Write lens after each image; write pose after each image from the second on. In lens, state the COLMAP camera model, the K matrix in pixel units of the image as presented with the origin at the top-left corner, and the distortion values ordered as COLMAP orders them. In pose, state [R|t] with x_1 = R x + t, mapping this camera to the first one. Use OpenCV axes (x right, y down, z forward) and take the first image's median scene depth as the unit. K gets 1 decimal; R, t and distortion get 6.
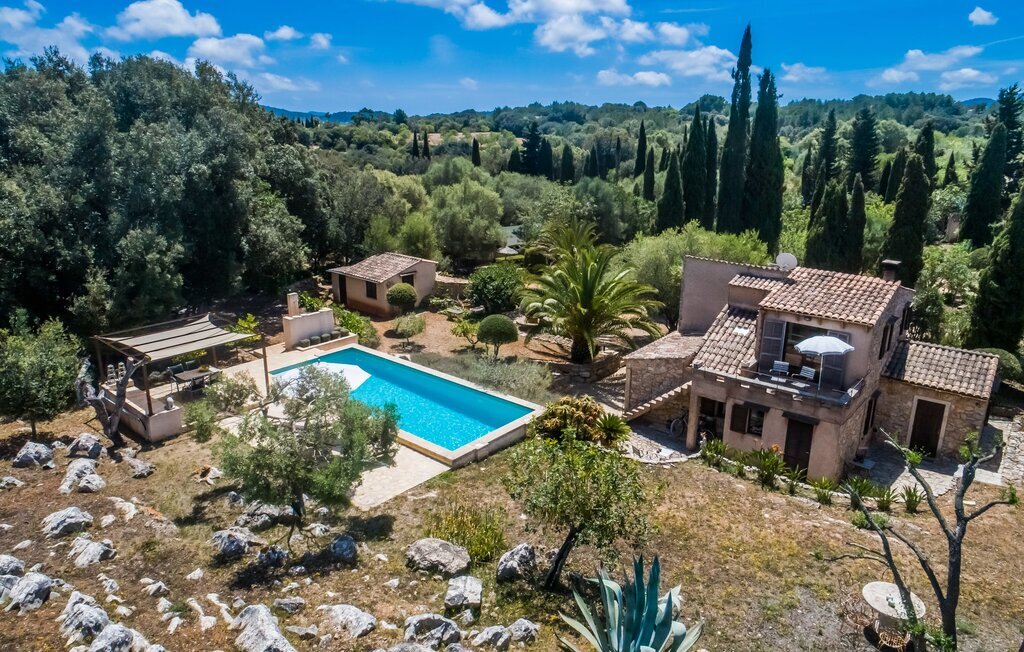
lens RADIAL K [[694.3, 0, 497.4], [0, 694.3, 325.1], [0, 0, 1]] dist [0.007028, 0.000220]
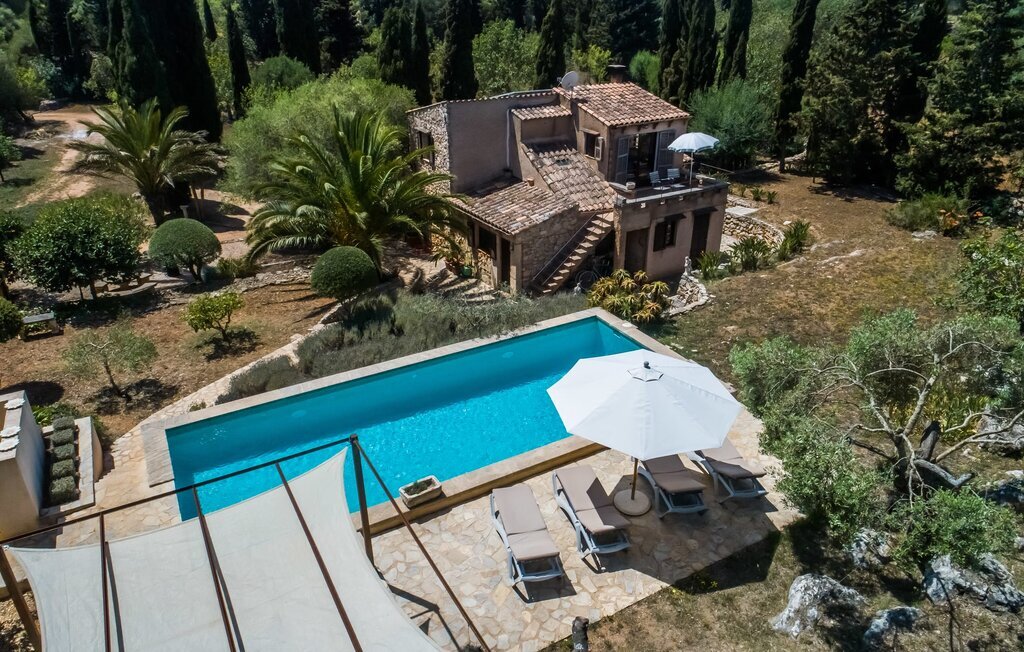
lens RADIAL K [[694.3, 0, 497.4], [0, 694.3, 325.1], [0, 0, 1]] dist [0.007028, 0.000220]
pose [[0.326098, -0.414020, 0.849851, -0.621576], [0.274030, 0.901794, 0.334177, -0.146864], [-0.904747, 0.123911, 0.407527, 0.812684]]
